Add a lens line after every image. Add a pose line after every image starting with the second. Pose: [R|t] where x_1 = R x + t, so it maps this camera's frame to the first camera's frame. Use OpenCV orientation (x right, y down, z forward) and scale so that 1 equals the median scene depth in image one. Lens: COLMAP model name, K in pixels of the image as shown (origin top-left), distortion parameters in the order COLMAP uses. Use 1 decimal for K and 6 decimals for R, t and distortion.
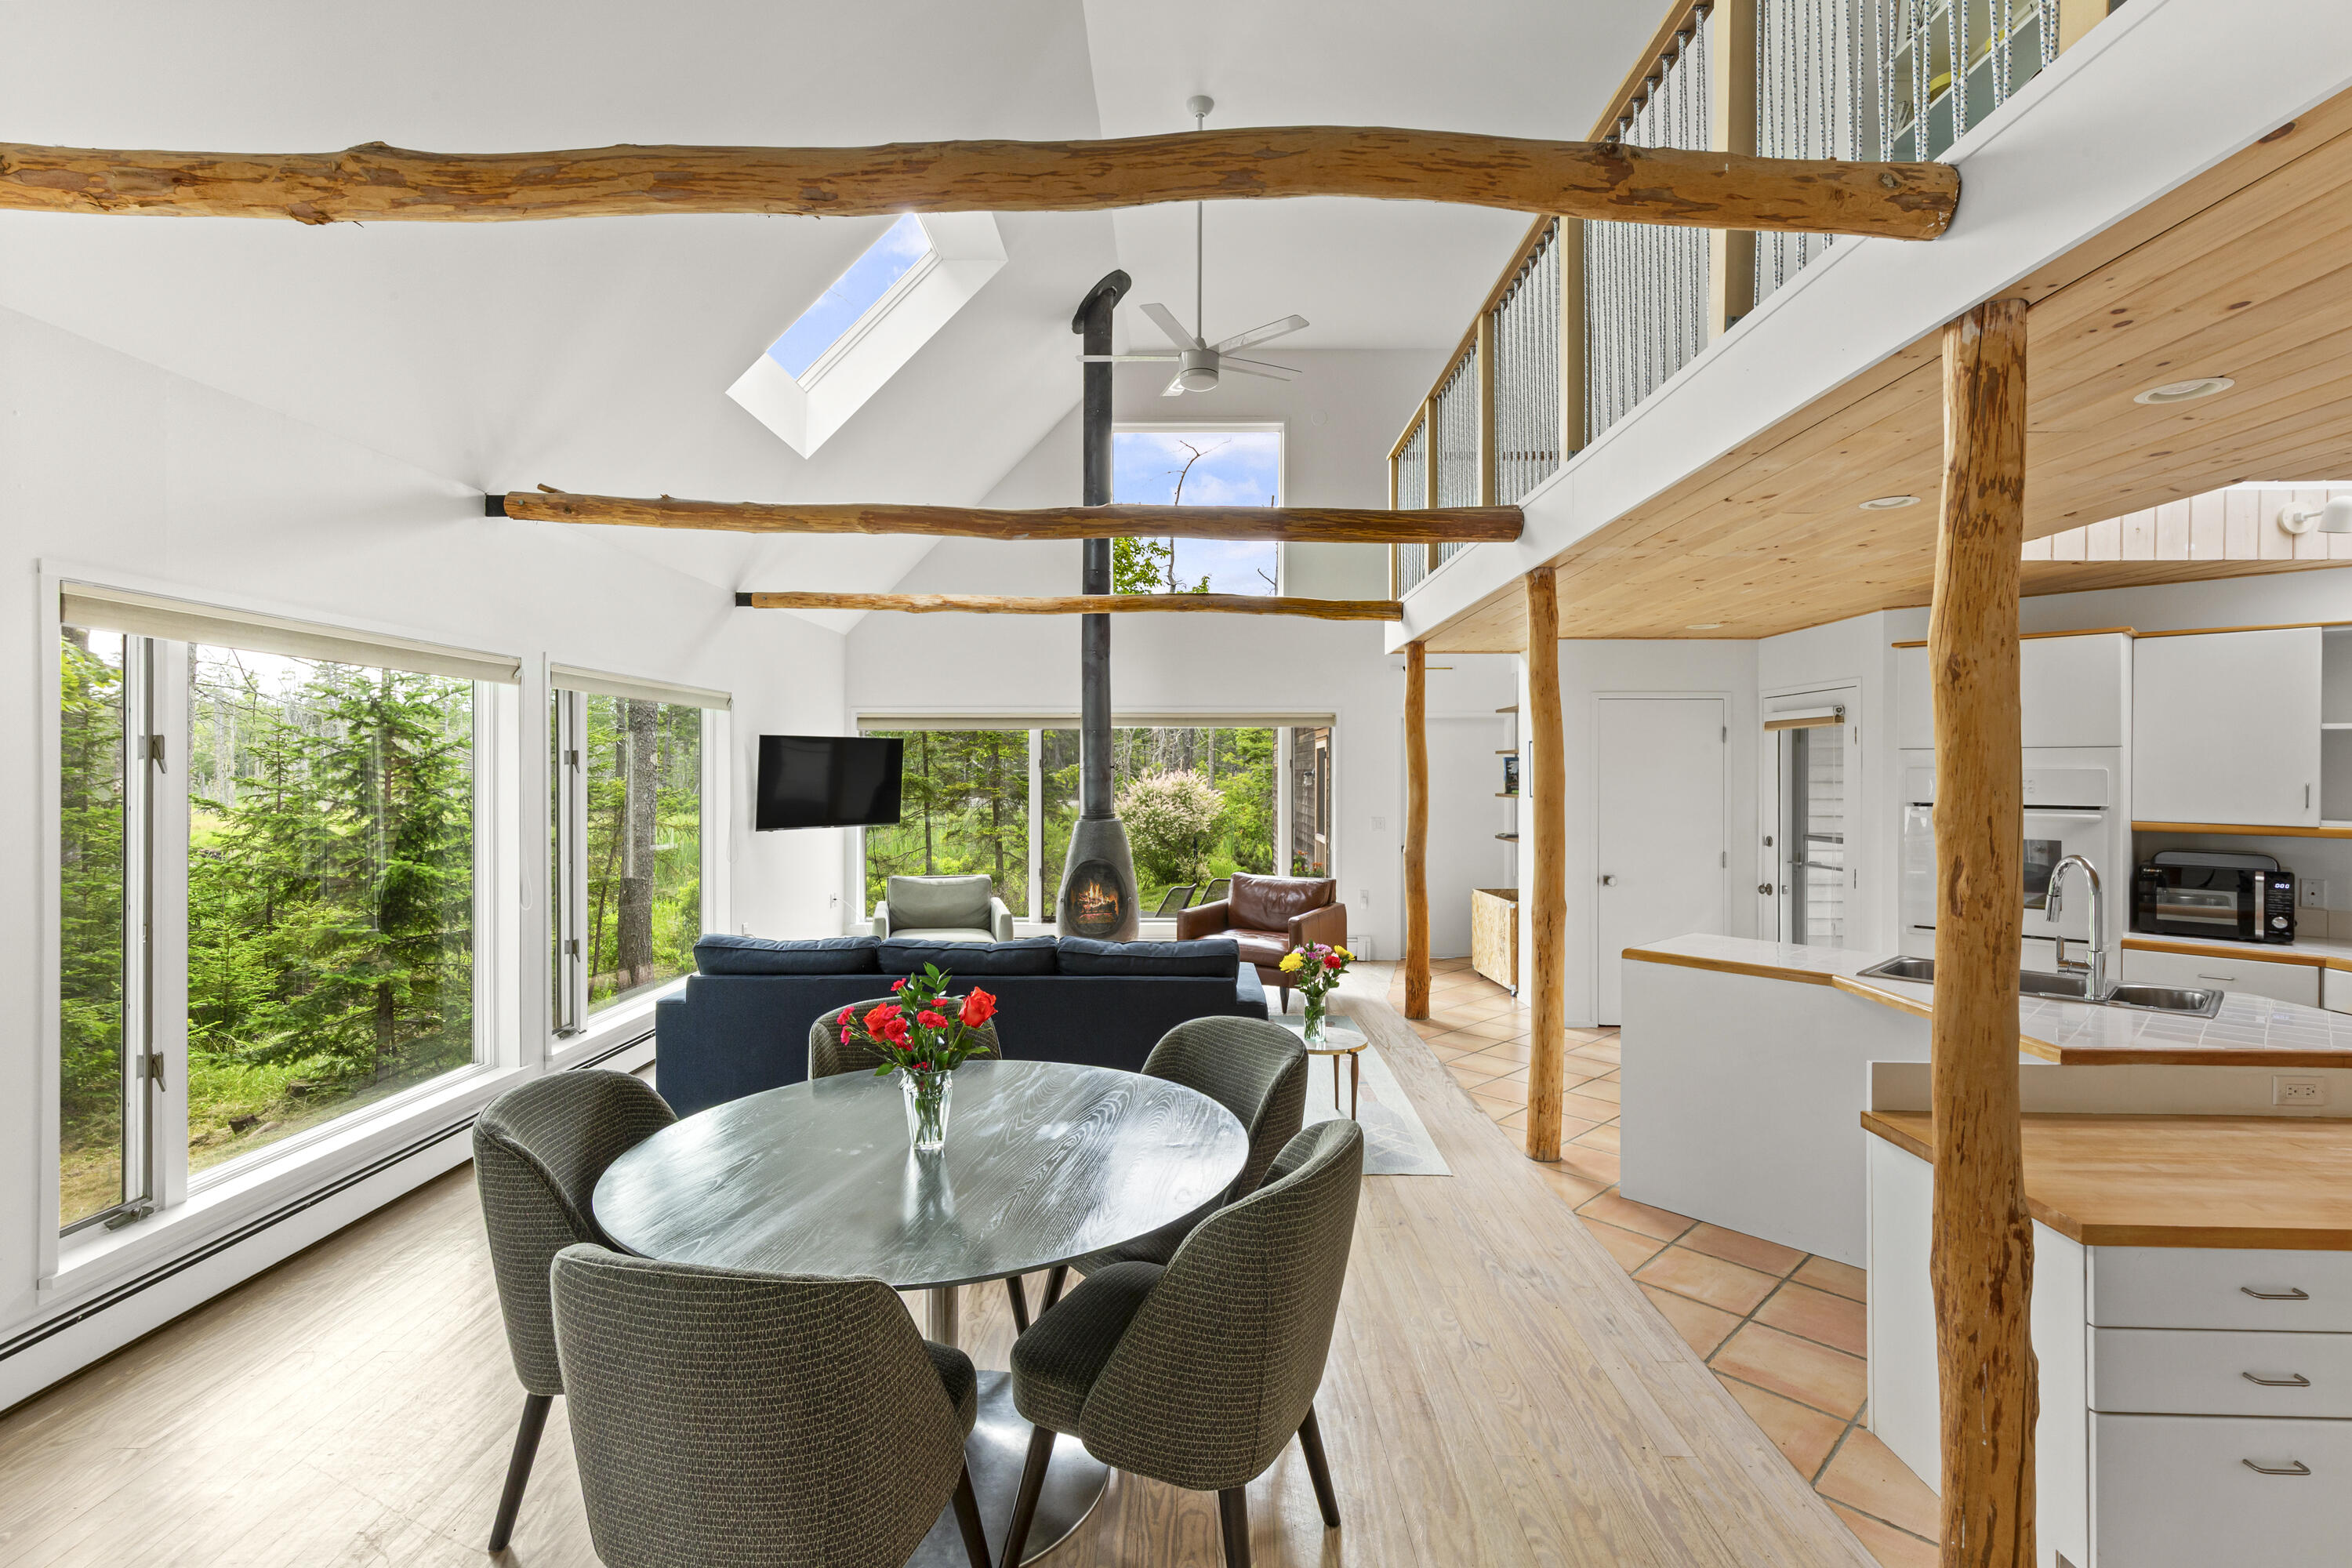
lens RADIAL K [[1083.5, 0, 1176.0], [0, 1083.5, 784.0], [0, 0, 1]] dist [0.016644, 0.000051]
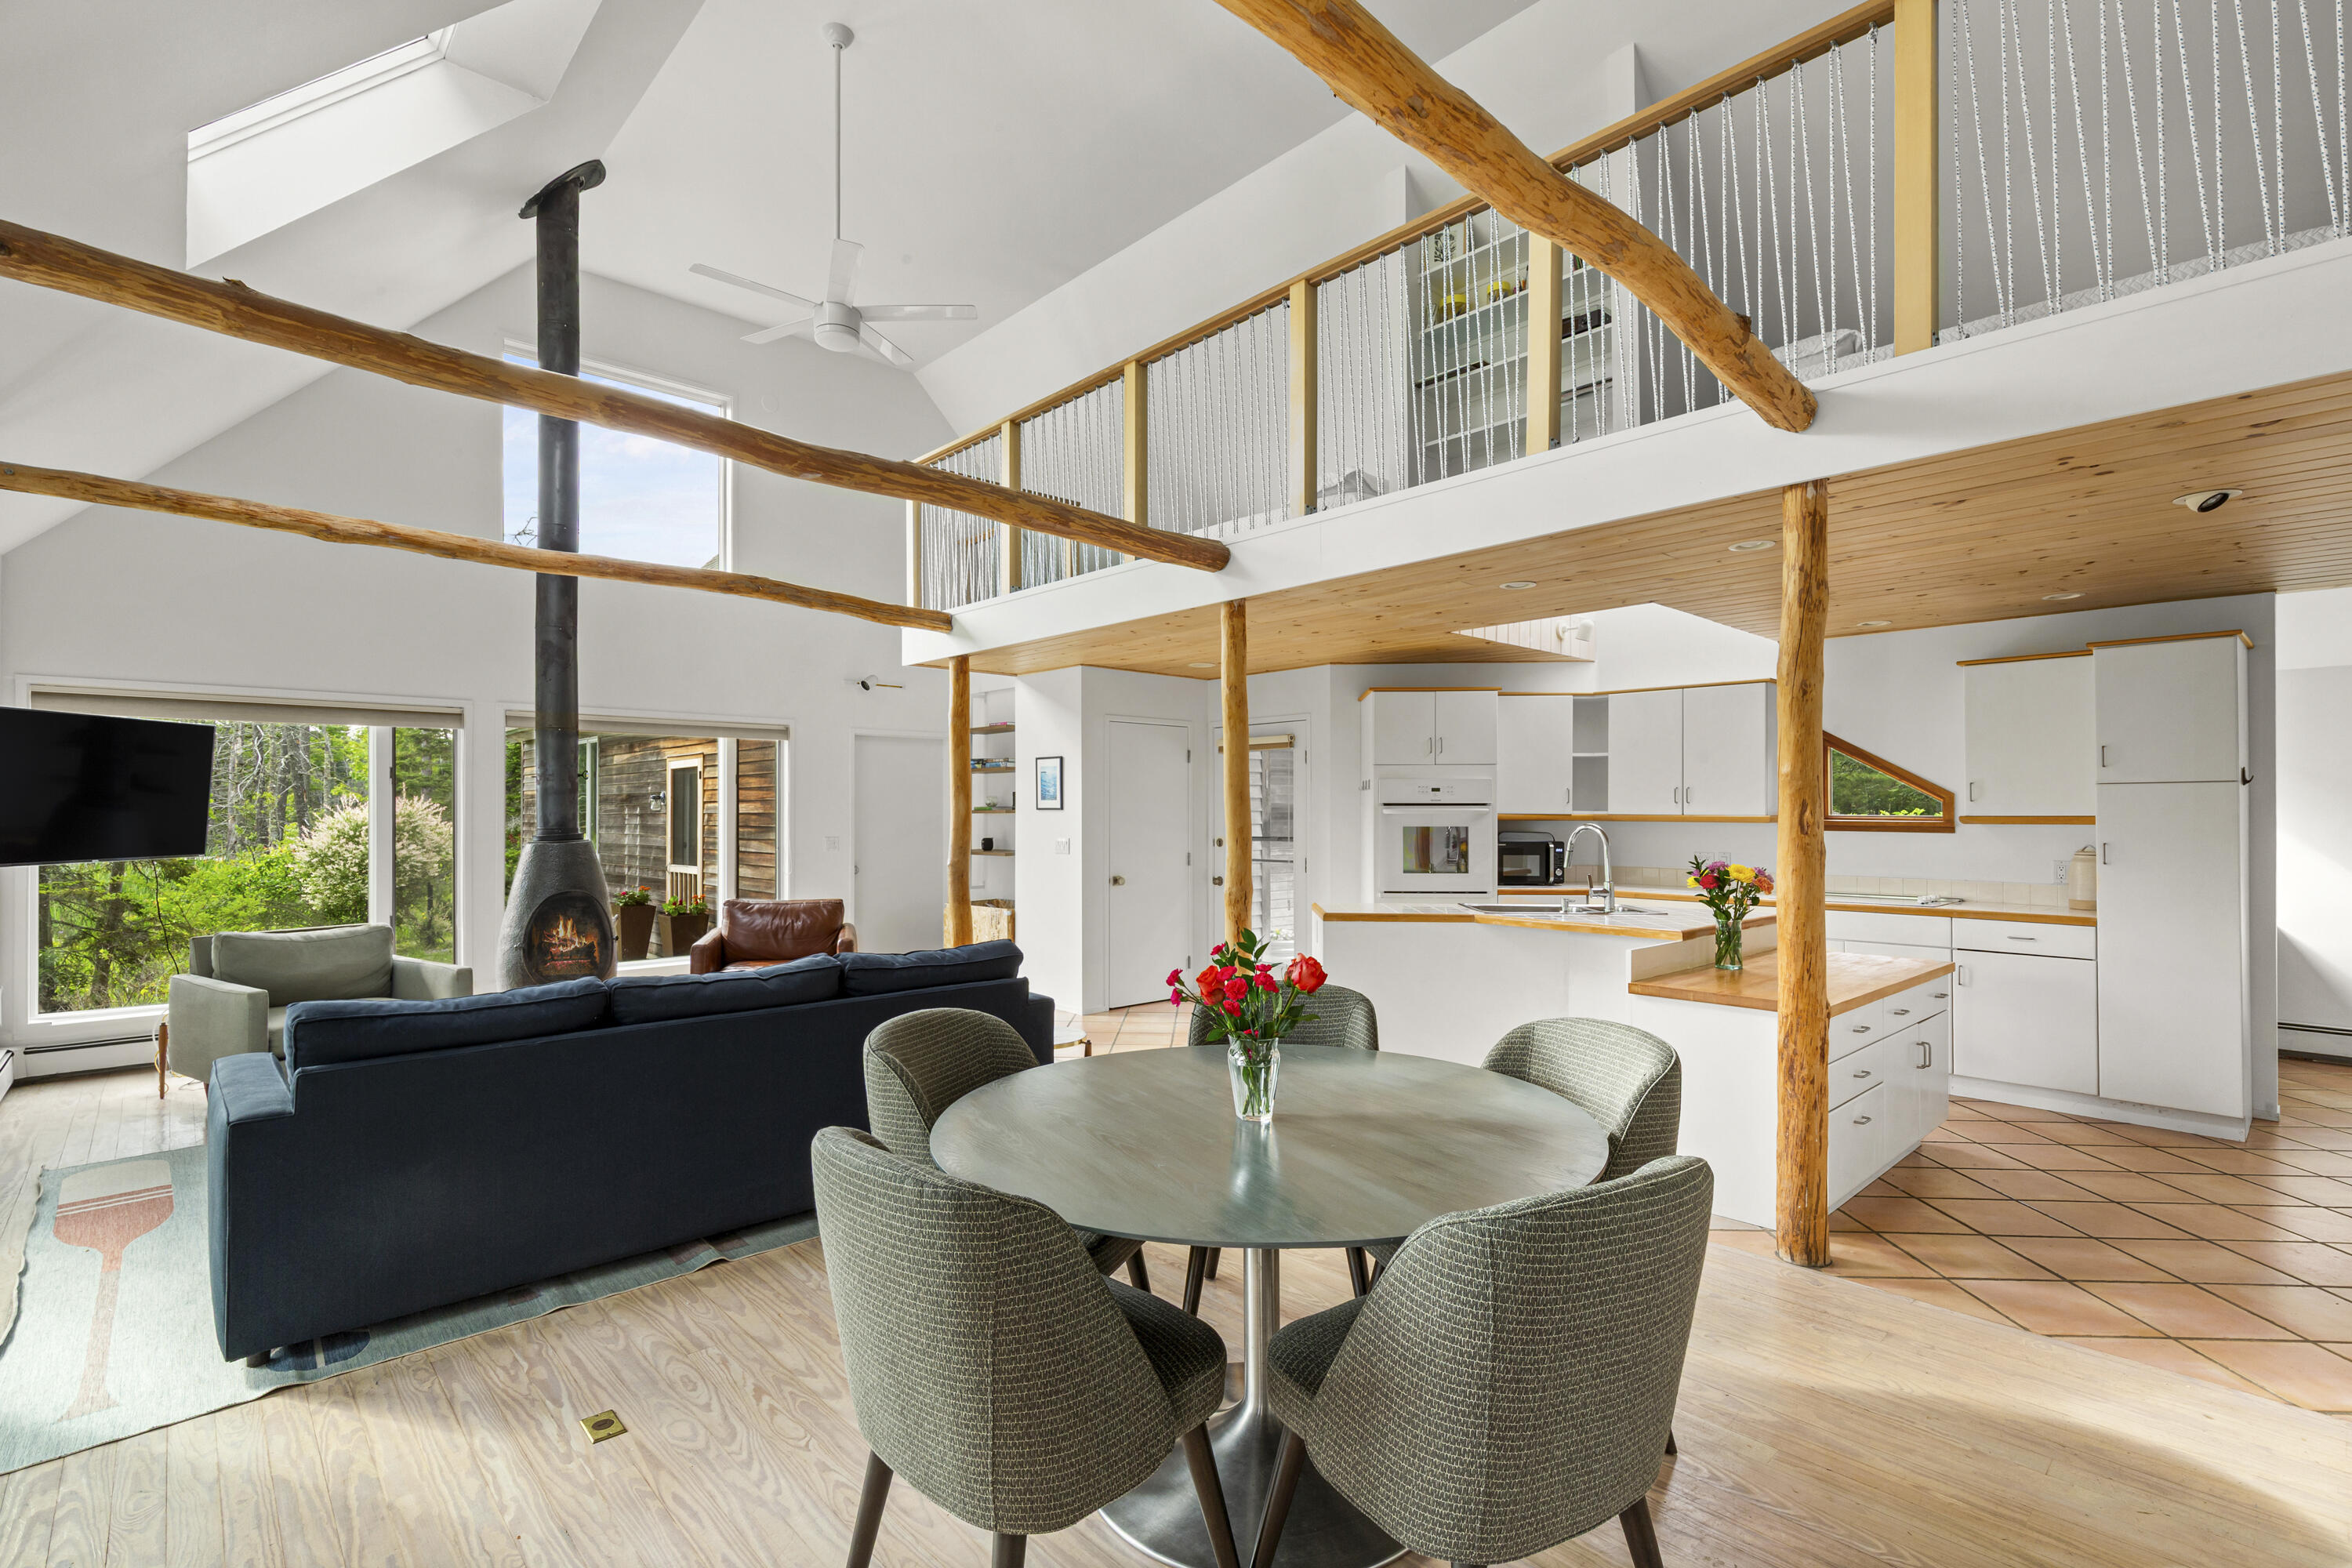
lens RADIAL K [[1094.9, 0, 1173.3], [0, 1094.9, 805.6], [0, 0, 1]] dist [0.028874, -0.000047]
pose [[0.724318, 0.002926, 0.689459, -0.358512], [0.010041, 0.999840, -0.014793, 0.028228], [-0.689393, 0.017637, 0.724173, 0.130964]]
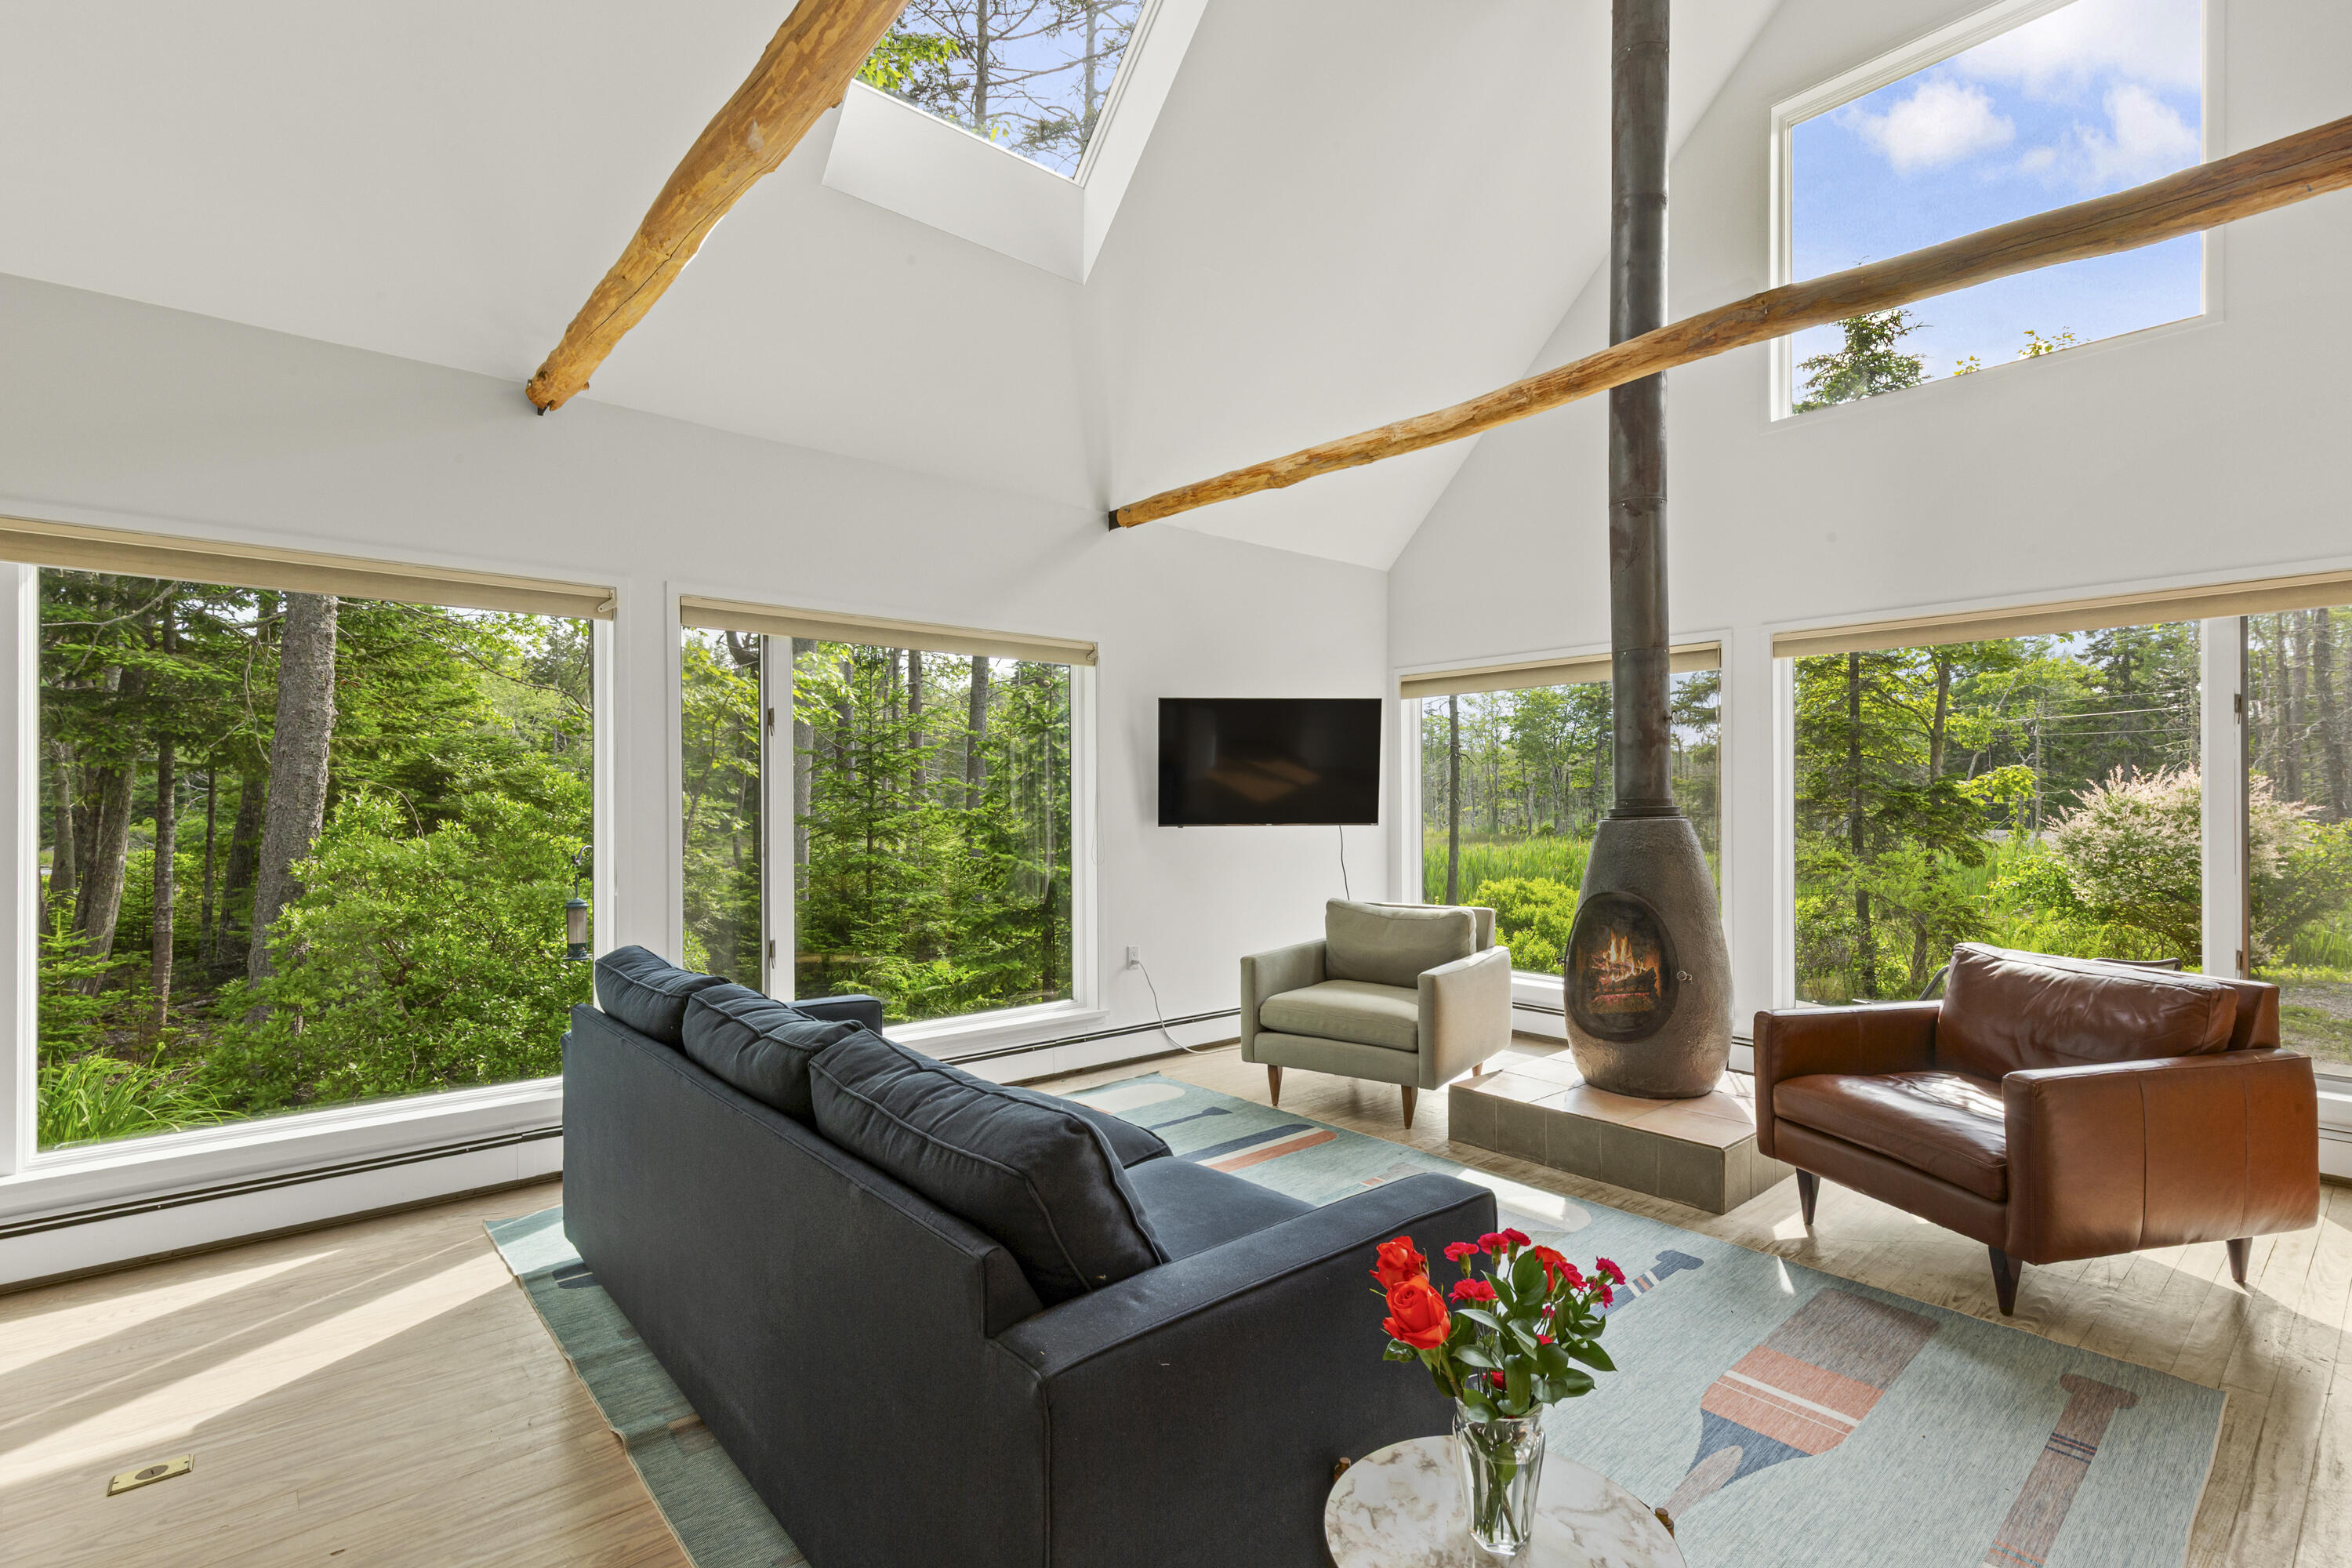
lens RADIAL K [[1094.9, 0, 1173.3], [0, 1094.9, 805.6], [0, 0, 1]] dist [0.028874, -0.000047]
pose [[0.668273, 0.000229, -0.743916, 0.217508], [-0.005610, 0.999973, -0.004732, 0.036446], [0.743895, 0.007336, 0.668256, 0.563468]]
